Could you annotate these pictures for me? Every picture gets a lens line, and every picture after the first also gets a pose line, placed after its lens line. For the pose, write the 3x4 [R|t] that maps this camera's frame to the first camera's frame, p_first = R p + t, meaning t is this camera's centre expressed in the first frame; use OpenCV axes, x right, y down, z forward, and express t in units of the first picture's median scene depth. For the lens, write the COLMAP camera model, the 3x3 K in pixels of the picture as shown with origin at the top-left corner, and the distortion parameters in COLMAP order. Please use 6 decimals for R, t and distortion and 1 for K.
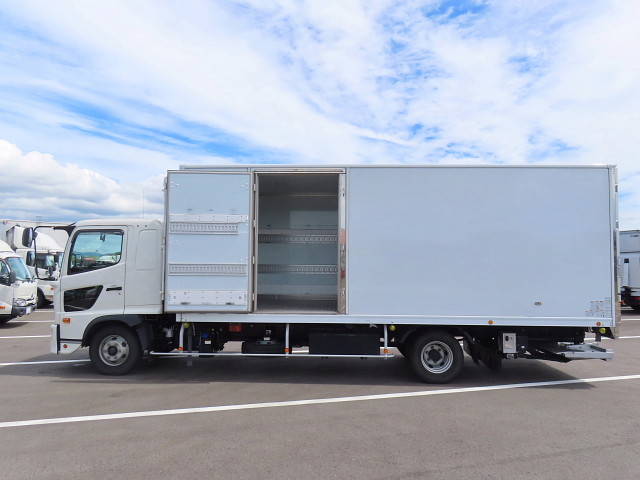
lens RADIAL K [[458.5, 0, 320.0], [0, 458.5, 240.0], [0, 0, 1]] dist [-0.006254, -0.001051]
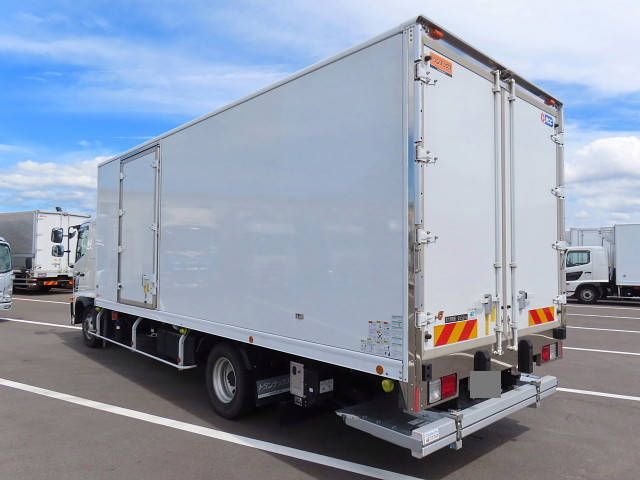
lens RADIAL K [[458.5, 0, 320.0], [0, 458.5, 240.0], [0, 0, 1]] dist [-0.006254, -0.001051]
pose [[0.702359, -0.036292, -0.710897, 0.883058], [0.046327, 0.998913, -0.005225, 0.048287], [0.710314, -0.029263, 0.703277, 0.613661]]
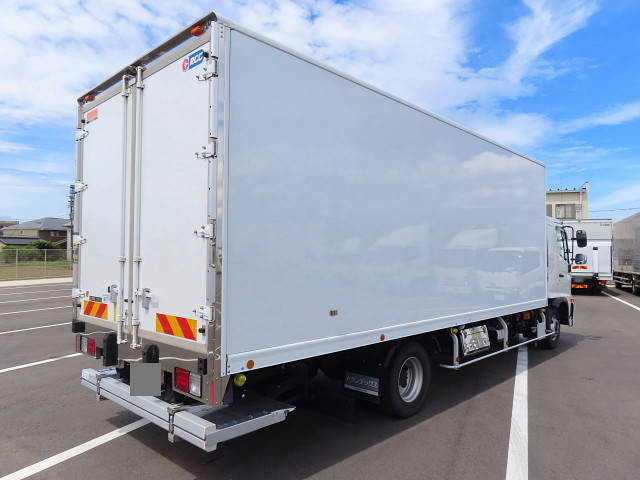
lens RADIAL K [[458.5, 0, 320.0], [0, 458.5, 240.0], [0, 0, 1]] dist [-0.006254, -0.001051]
pose [[-0.661245, -0.042993, -0.748937, 0.902076], [0.036232, 0.995361, -0.089129, 0.096910], [0.749295, -0.086071, -0.656619, 1.345683]]
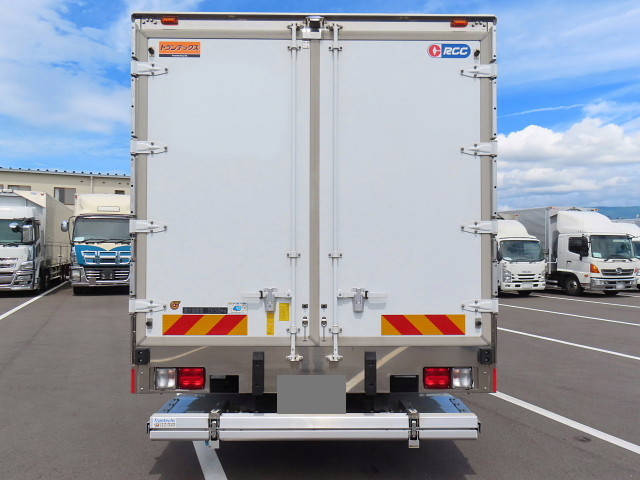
lens RADIAL K [[522.3, 0, 320.0], [0, 522.3, 240.0], [0, 0, 1]] dist [-0.003307, -0.002898]
pose [[0.046181, -0.031806, -0.998427, 1.072533], [0.062079, 0.997652, -0.028910, 0.073928], [0.997002, -0.060646, 0.048047, 0.969140]]
